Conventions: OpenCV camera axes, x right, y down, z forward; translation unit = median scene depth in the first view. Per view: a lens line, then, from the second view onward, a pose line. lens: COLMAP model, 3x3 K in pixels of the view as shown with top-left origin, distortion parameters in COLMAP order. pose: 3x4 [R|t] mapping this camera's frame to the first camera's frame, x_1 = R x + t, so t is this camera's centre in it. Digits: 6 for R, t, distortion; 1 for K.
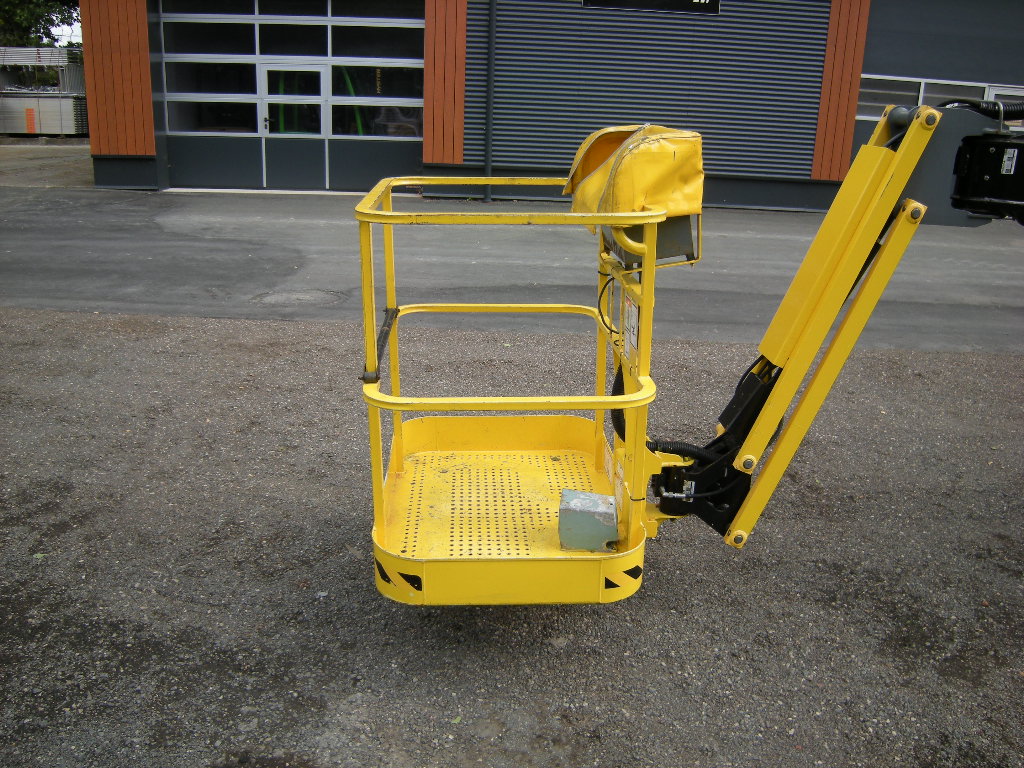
lens RADIAL K [[861.6, 0, 512.0], [0, 861.6, 384.0], [0, 0, 1]] dist [-0.127658, 0.066767]
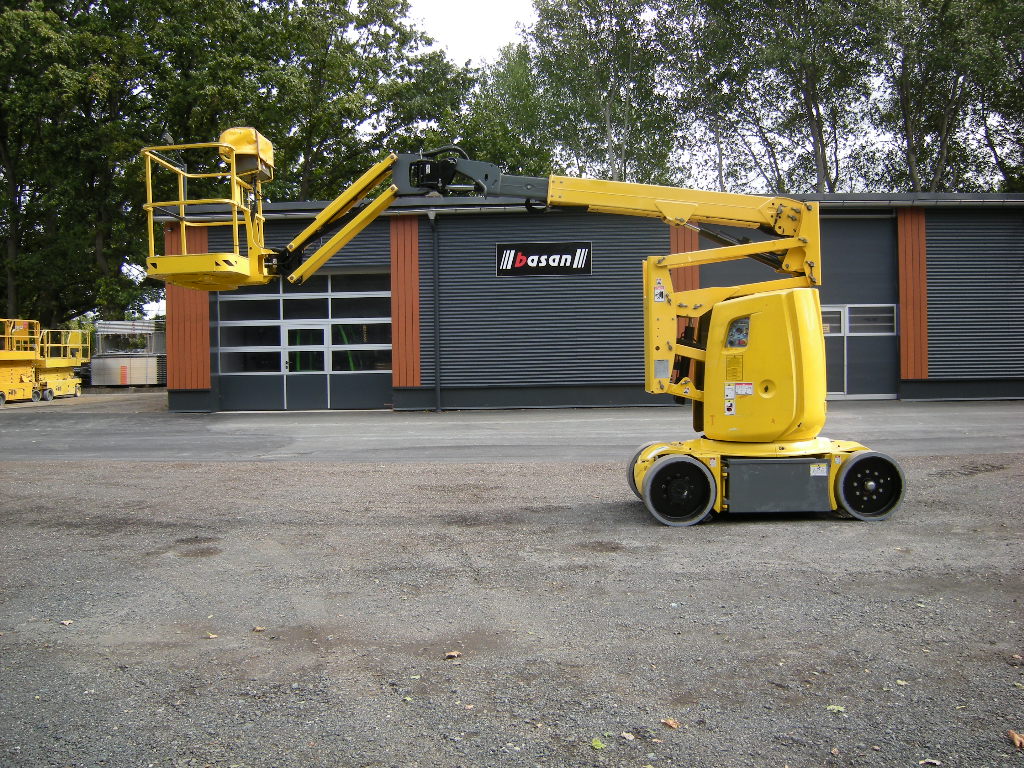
lens RADIAL K [[861.6, 0, 512.0], [0, 861.6, 384.0], [0, 0, 1]] dist [-0.127658, 0.066767]
pose [[0.996290, -0.053397, -0.067492, 0.188435], [0.032304, 0.958928, -0.281804, 0.145290], [0.079768, 0.278578, 0.957095, -0.356394]]
